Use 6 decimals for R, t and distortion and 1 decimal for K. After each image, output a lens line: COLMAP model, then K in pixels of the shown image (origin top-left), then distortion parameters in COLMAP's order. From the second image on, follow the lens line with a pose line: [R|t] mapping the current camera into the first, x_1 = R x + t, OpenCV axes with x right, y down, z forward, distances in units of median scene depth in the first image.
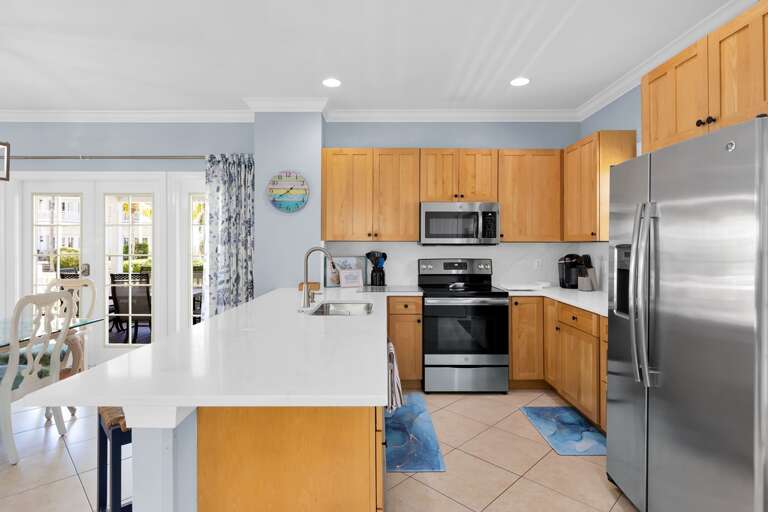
lens RADIAL K [[399.9, 0, 385.5], [0, 399.9, 249.2], [0, 0, 1]] dist [-0.003332, 0.003132]
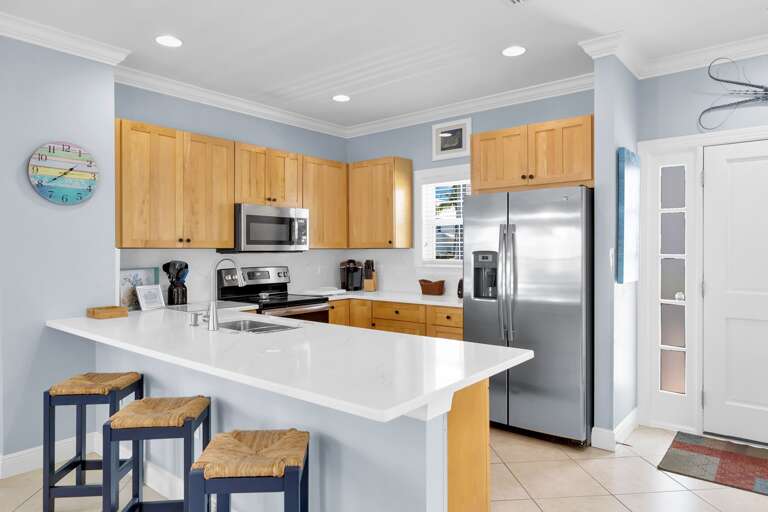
lens RADIAL K [[480.5, 0, 392.1], [0, 480.5, 254.1], [0, 0, 1]] dist [0.046403, -0.000131]
pose [[0.643445, -0.011687, 0.765403, -0.505132], [0.014448, 0.999891, 0.003121, -0.005267], [-0.765356, 0.009051, 0.643543, 0.063146]]
